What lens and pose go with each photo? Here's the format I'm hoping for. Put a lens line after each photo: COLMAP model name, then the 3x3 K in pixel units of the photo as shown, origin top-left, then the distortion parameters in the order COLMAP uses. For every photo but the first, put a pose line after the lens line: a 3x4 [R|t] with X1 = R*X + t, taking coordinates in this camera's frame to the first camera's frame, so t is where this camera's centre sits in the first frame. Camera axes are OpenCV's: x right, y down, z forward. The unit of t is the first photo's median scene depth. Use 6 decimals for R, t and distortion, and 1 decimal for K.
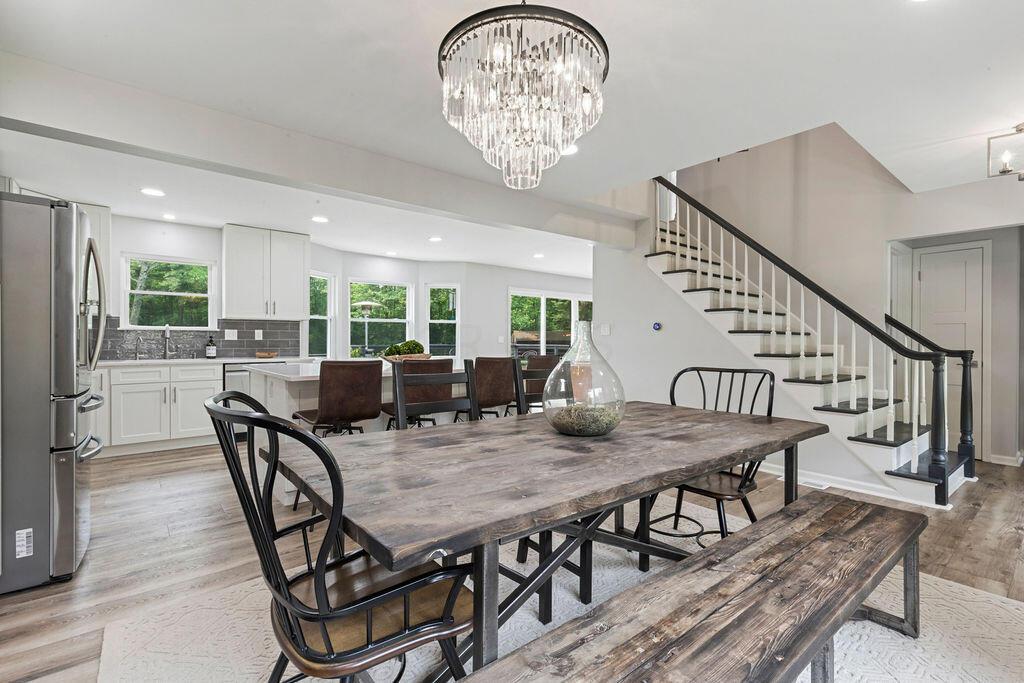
lens RADIAL K [[468.9, 0, 518.7], [0, 468.9, 342.0], [0, 0, 1]] dist [0.001398, -0.000371]
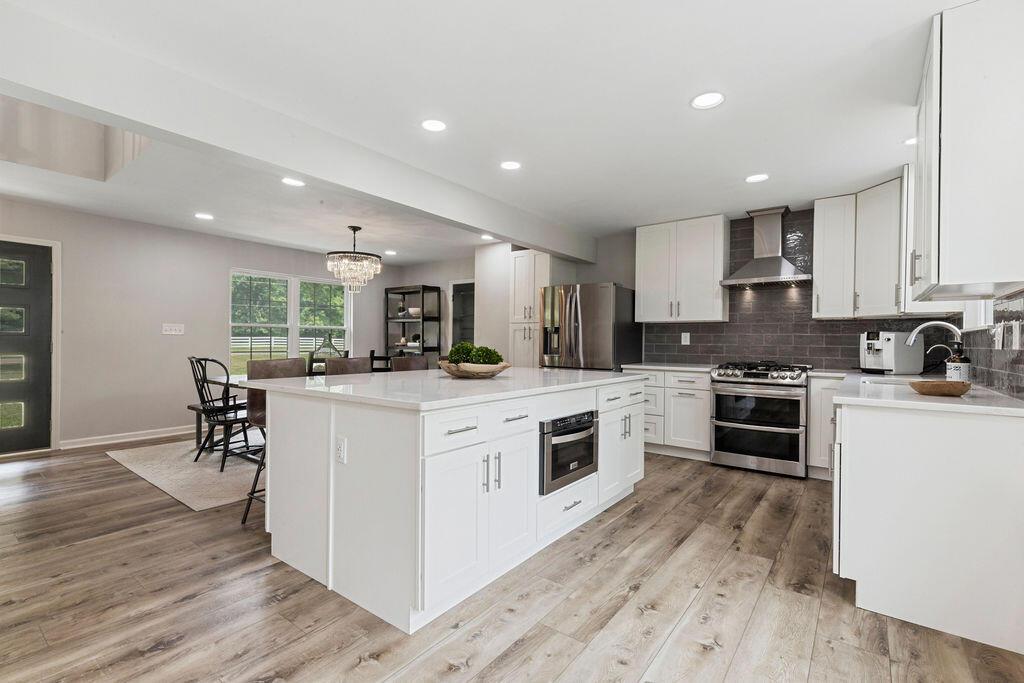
lens RADIAL K [[468.9, 0, 505.7], [0, 468.9, 344.1], [0, 0, 1]] dist [0.001398, -0.000371]
pose [[-0.978439, -0.010083, -0.206288, -0.215444], [-0.012125, 0.999889, 0.008637, -0.017328], [0.206178, 0.010952, -0.978453, 2.700248]]
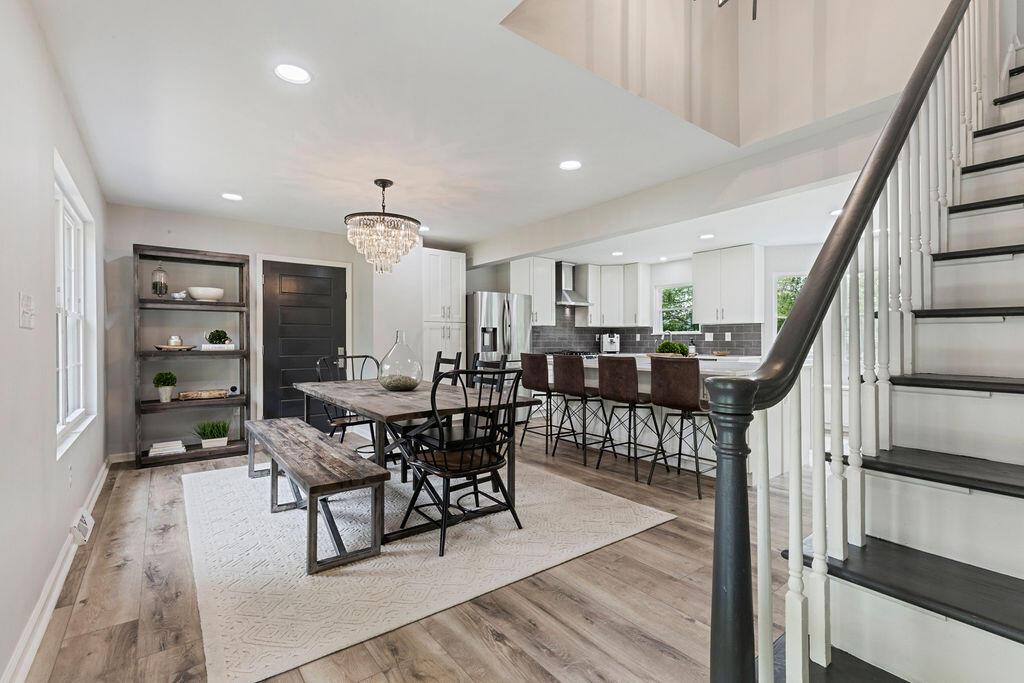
lens RADIAL K [[468.9, 0, 511.3], [0, 468.9, 338.7], [0, 0, 1]] dist [0.001398, -0.000371]
pose [[-0.055299, -0.007010, -0.998445, 1.416330], [-0.001536, 0.999975, -0.006935, -0.002349], [0.998469, 0.001150, -0.055308, 1.093891]]
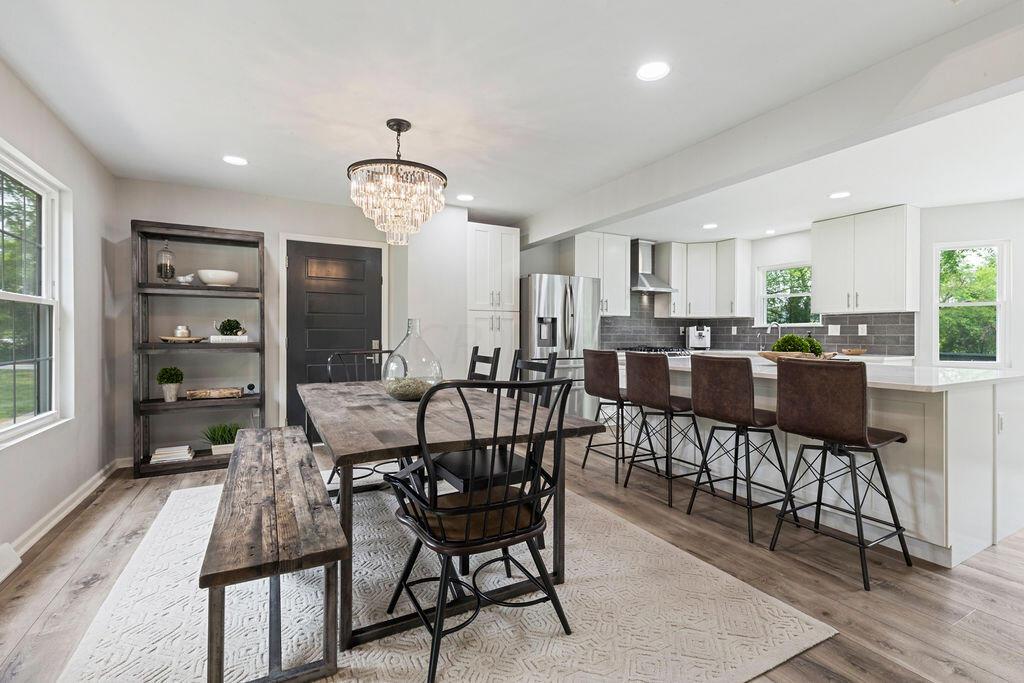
lens RADIAL K [[468.9, 0, 511.3], [0, 468.9, 335.7], [0, 0, 1]] dist [0.001398, -0.000371]
pose [[-0.209829, -0.000447, -0.977738, 1.017530], [-0.007162, 0.999974, 0.001080, -0.000502], [0.977712, 0.007229, -0.209827, 1.113465]]
